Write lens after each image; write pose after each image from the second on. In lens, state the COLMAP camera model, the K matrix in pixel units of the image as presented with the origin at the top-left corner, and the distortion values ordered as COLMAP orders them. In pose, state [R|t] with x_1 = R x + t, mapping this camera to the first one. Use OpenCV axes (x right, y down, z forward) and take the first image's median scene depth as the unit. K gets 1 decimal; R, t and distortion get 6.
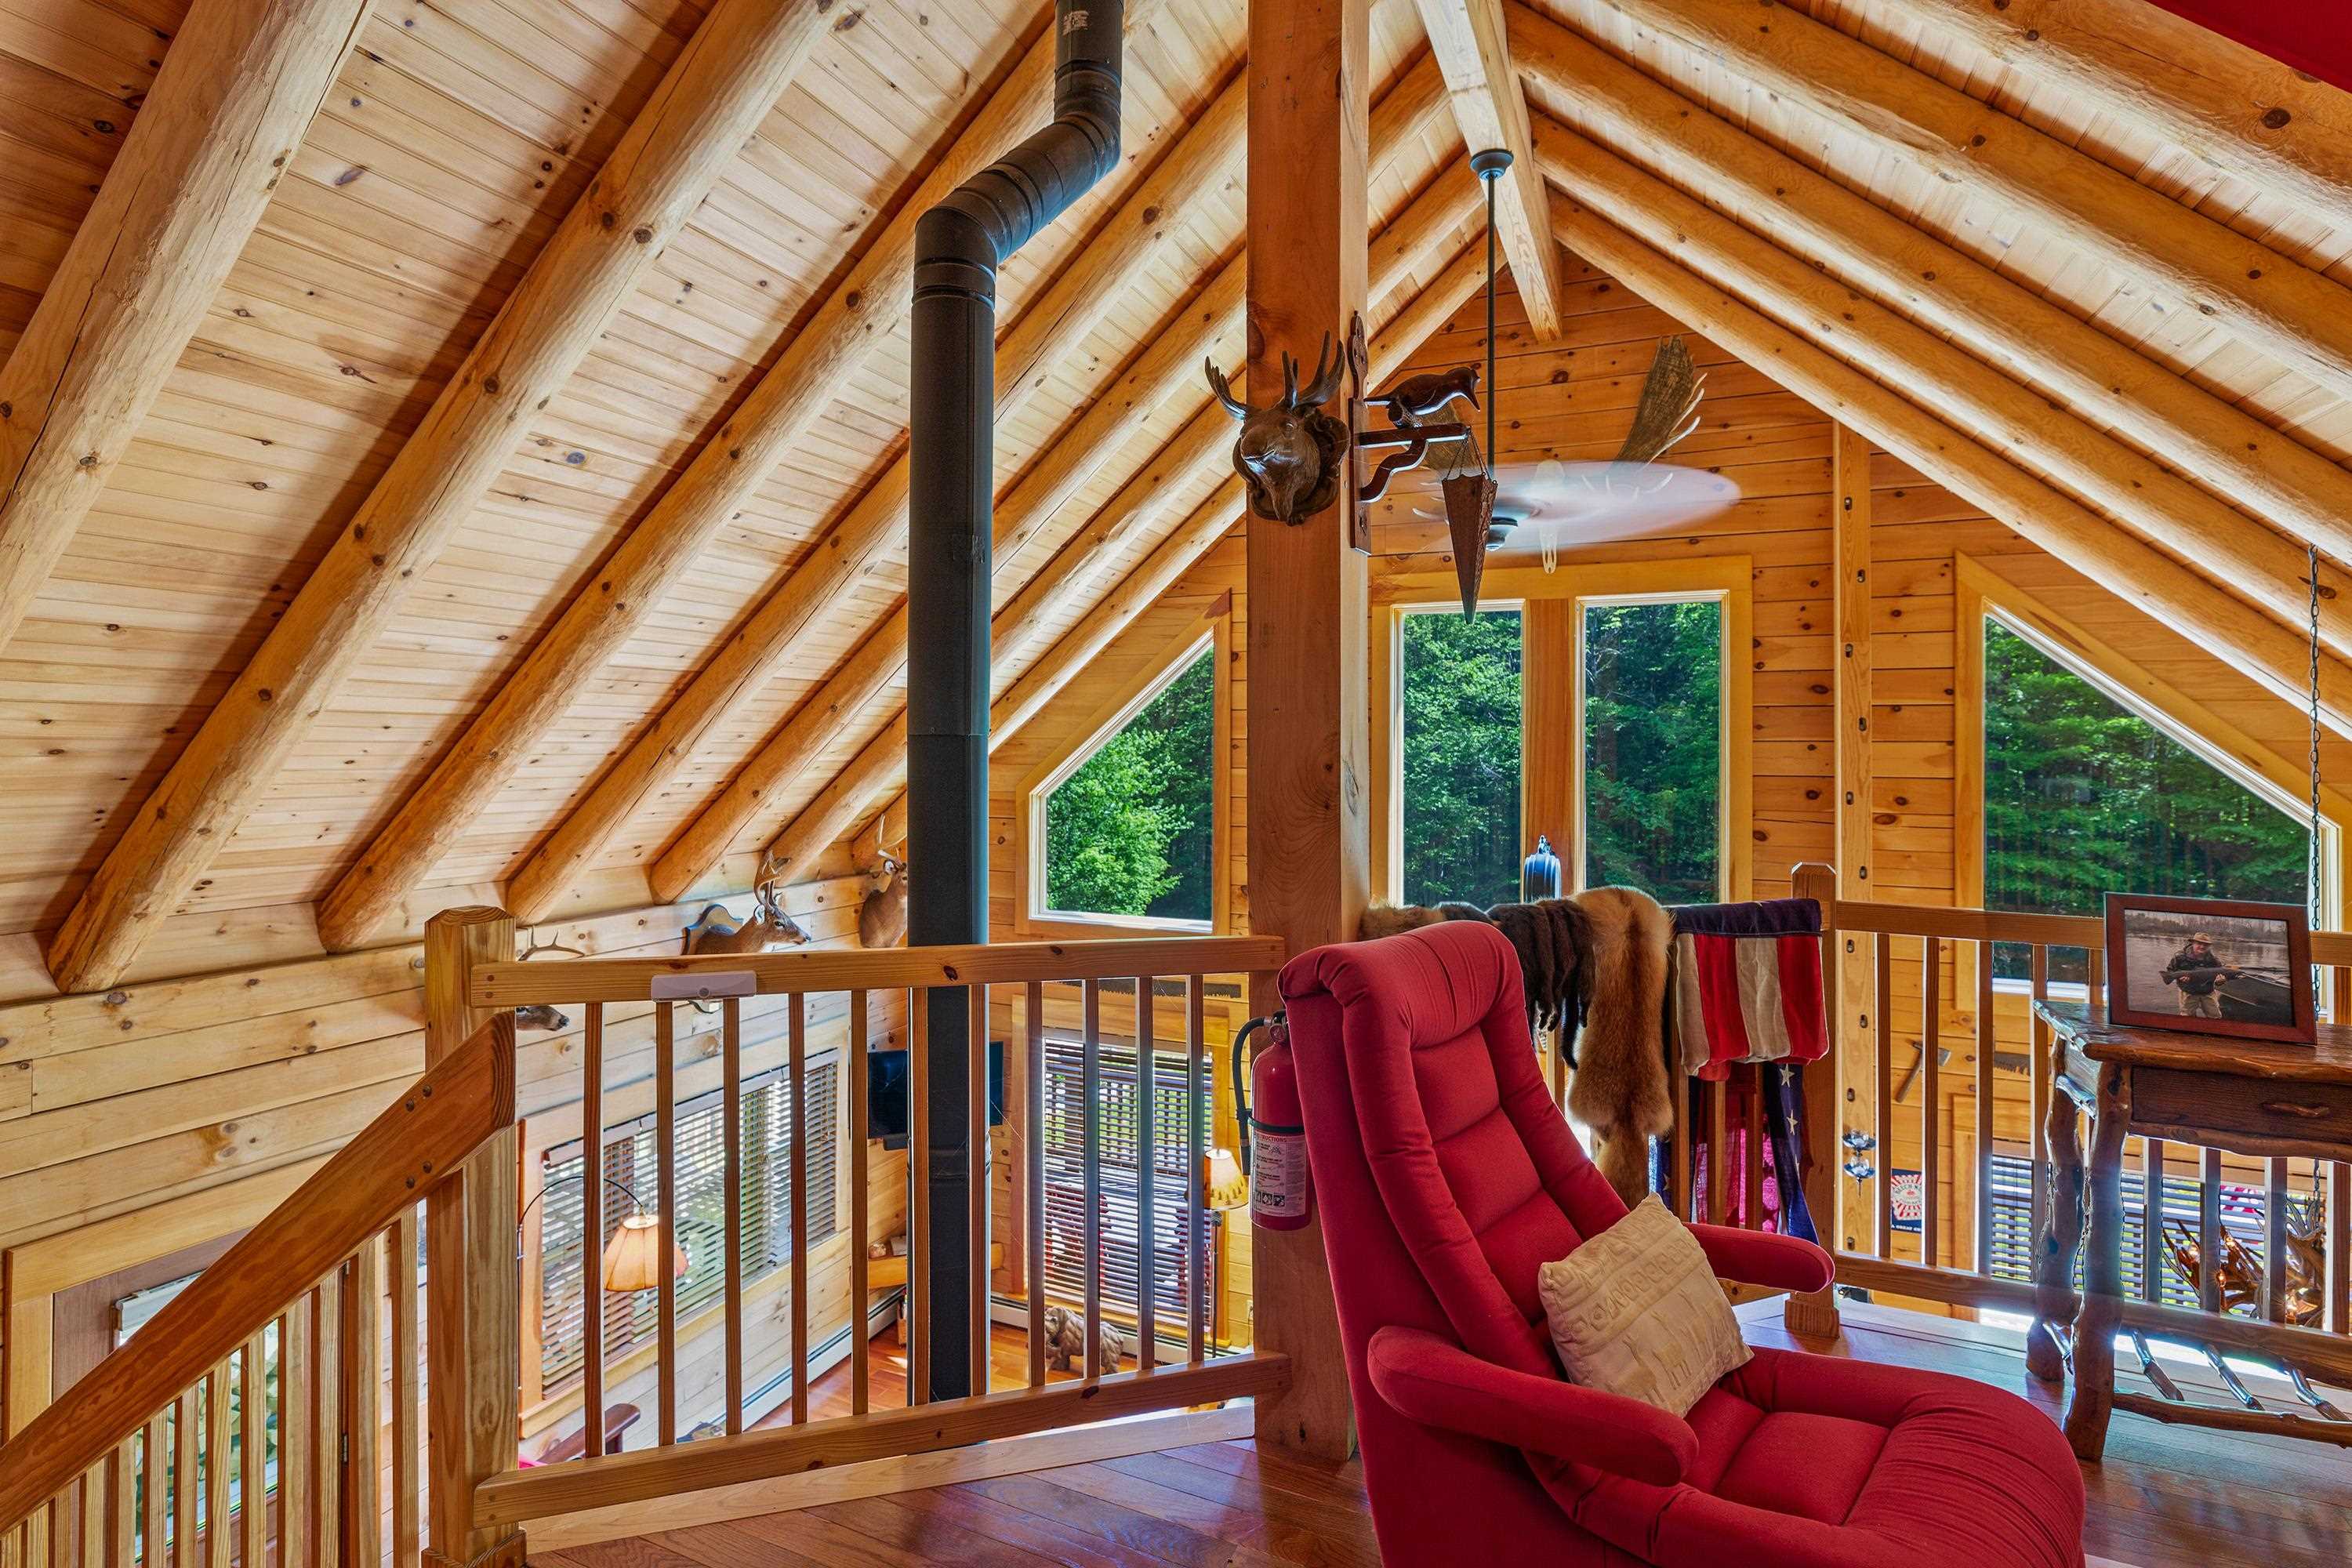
lens RADIAL K [[1151.1, 0, 1159.1], [0, 1151.1, 737.7], [0, 0, 1]] dist [-0.003078, -0.000340]
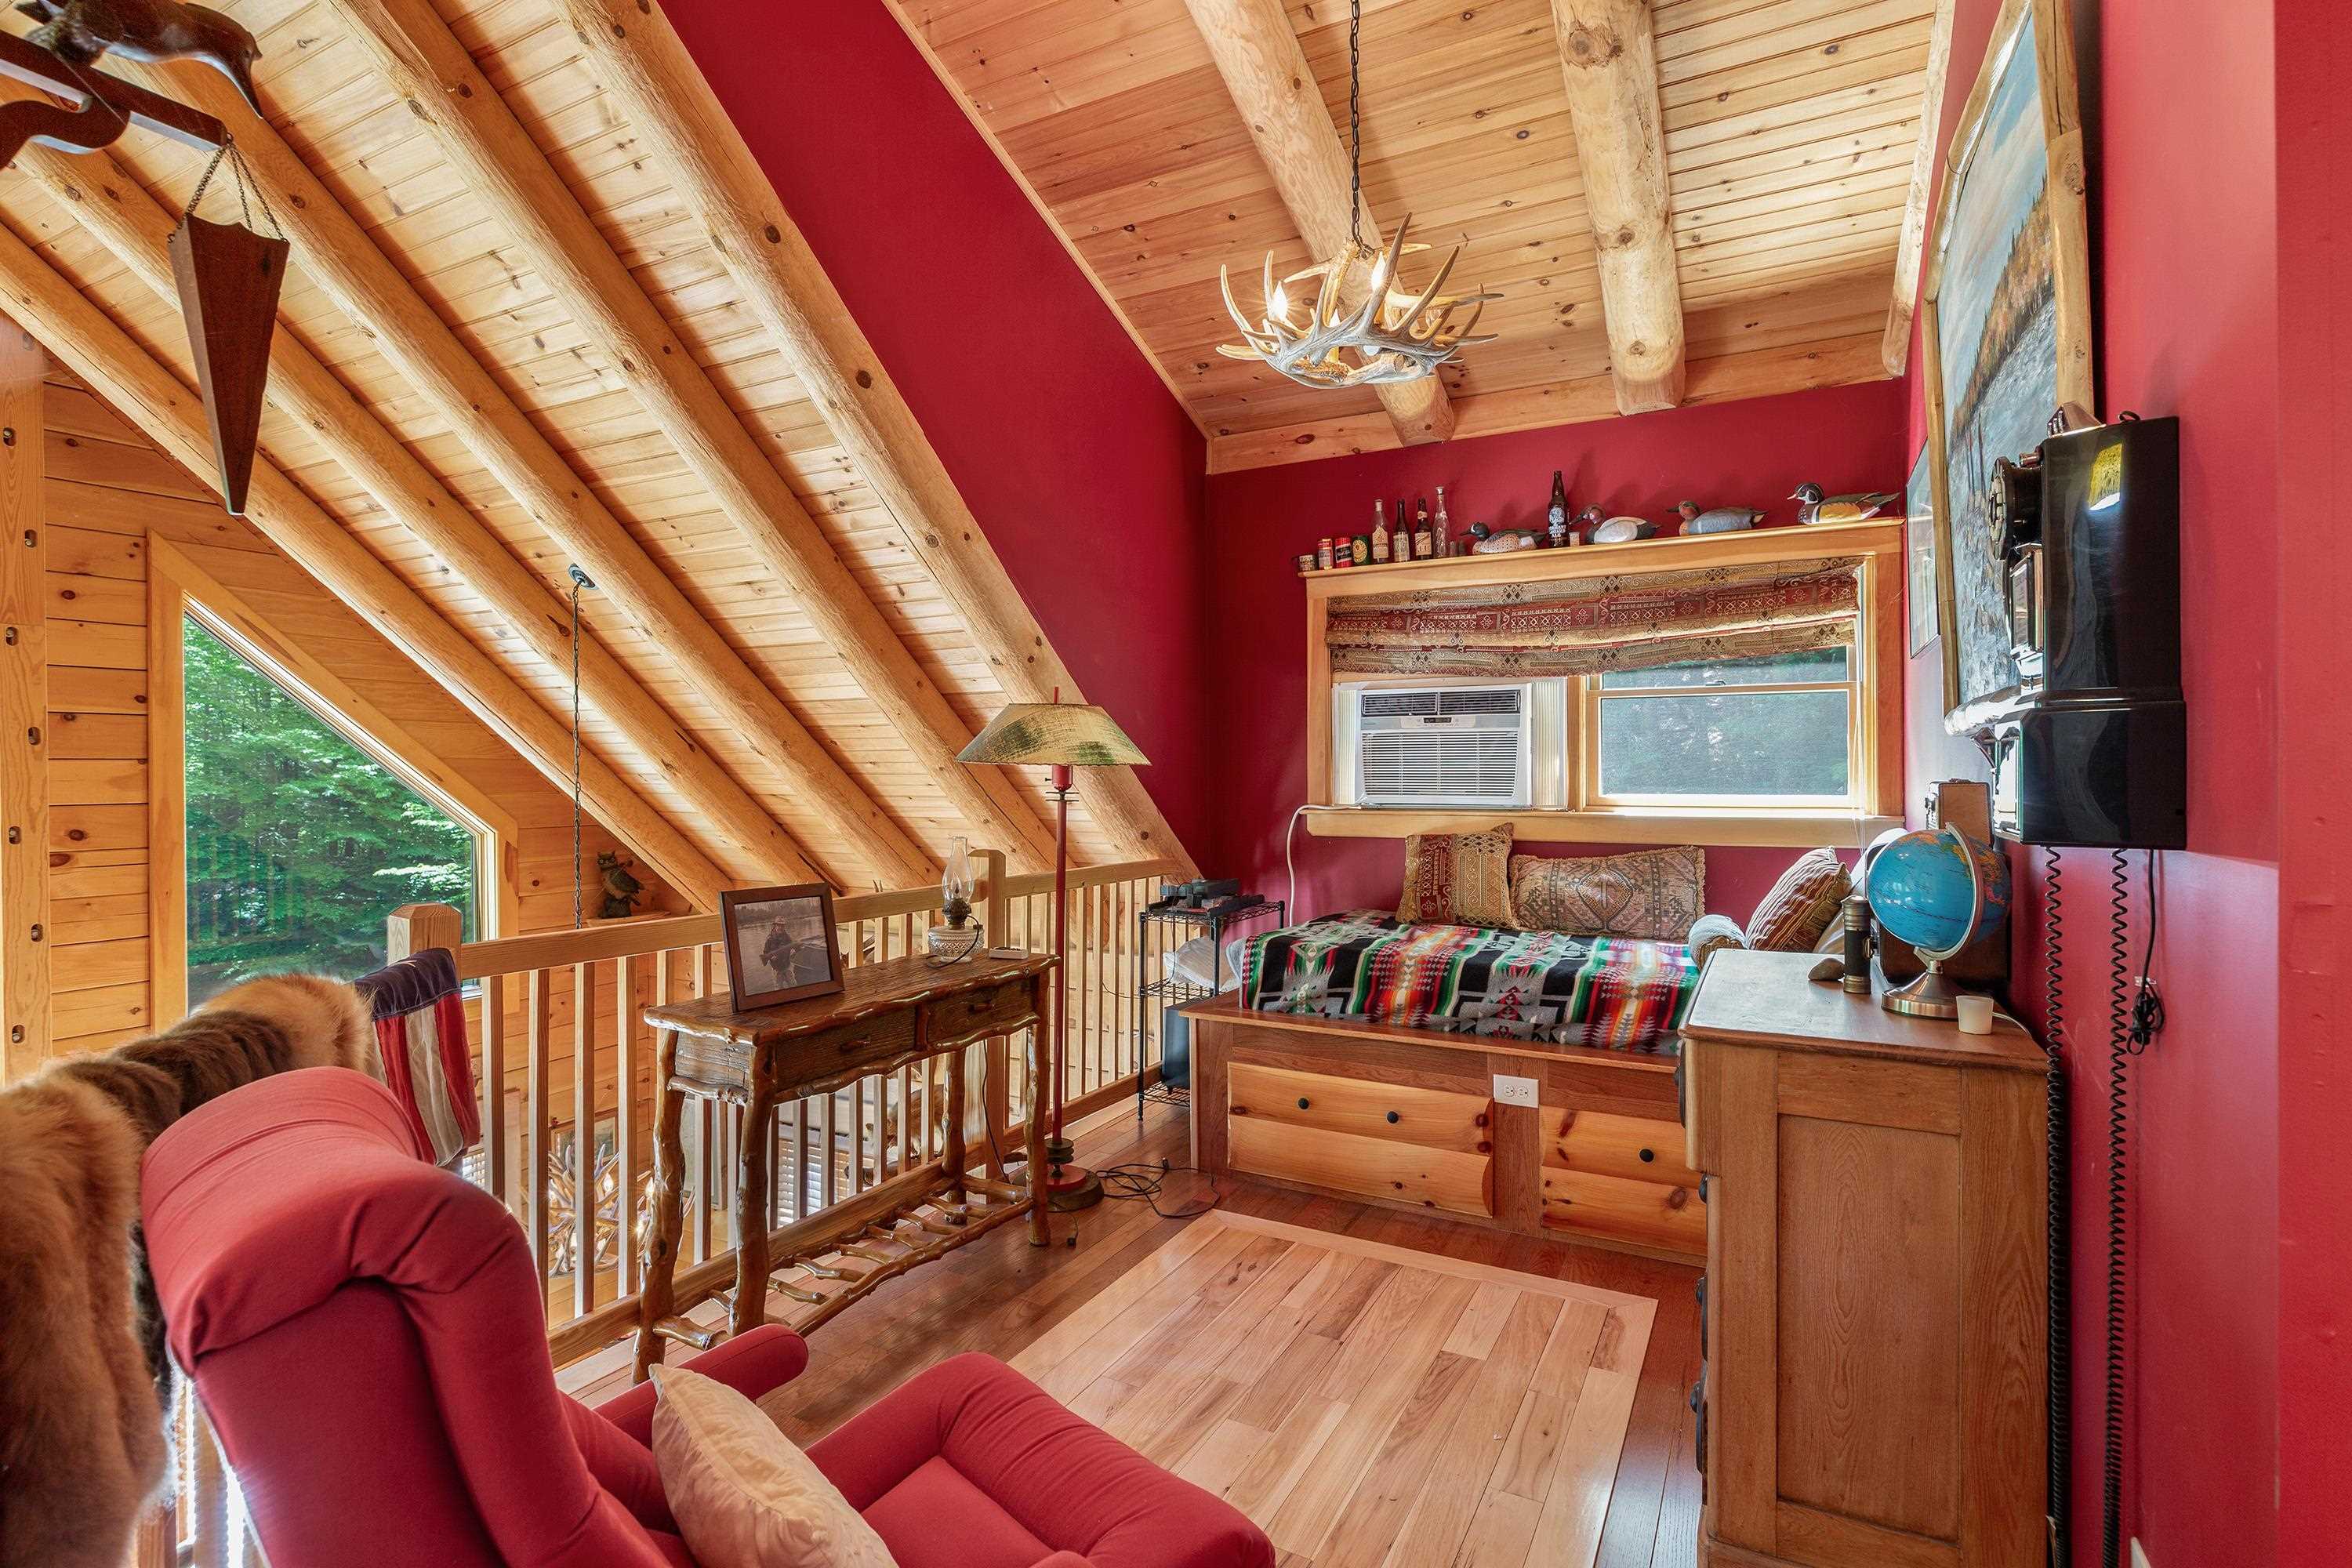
lens RADIAL K [[1151.1, 0, 1171.7], [0, 1151.1, 776.4], [0, 0, 1]] dist [-0.003078, -0.000340]
pose [[0.073604, -0.012954, 0.997203, -0.083996], [0.000729, 0.999916, 0.012936, 0.005679], [-0.997287, -0.000226, 0.073607, 0.200614]]
